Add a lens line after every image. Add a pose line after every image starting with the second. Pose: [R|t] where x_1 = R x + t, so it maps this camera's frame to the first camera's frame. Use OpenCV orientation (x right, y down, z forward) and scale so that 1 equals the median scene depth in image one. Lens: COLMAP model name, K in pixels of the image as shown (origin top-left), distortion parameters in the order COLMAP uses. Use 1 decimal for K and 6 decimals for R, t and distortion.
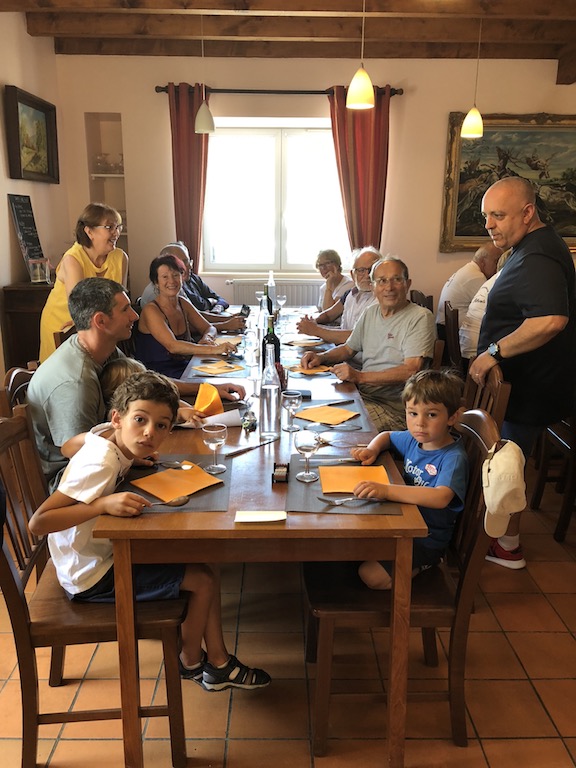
lens RADIAL K [[615.6, 0, 282.5], [0, 615.6, 382.0], [0, 0, 1]] dist [-0.000483, 0.003739]
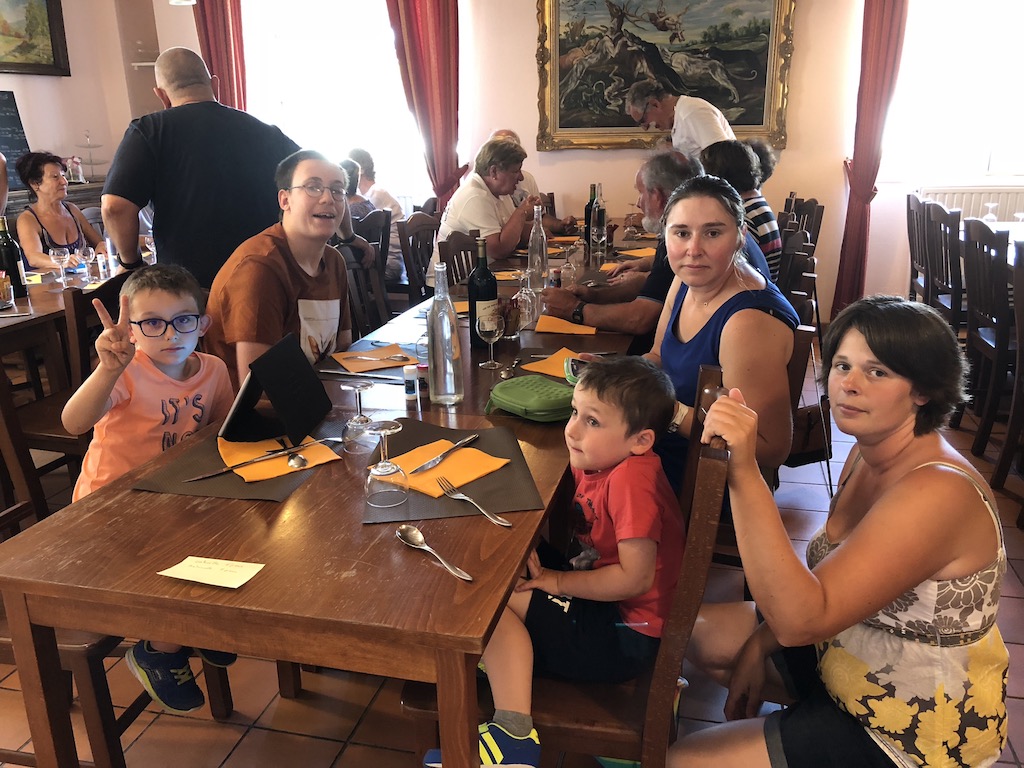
lens RADIAL K [[831.7, 0, 518.6], [0, 831.7, 383.7], [0, 0, 1]] dist [0.002298, -0.001304]
pose [[0.973058, 0.044748, -0.226176, 0.483067], [-0.033859, 0.998083, 0.051801, 0.020240], [0.228061, -0.042748, 0.972708, 0.004454]]
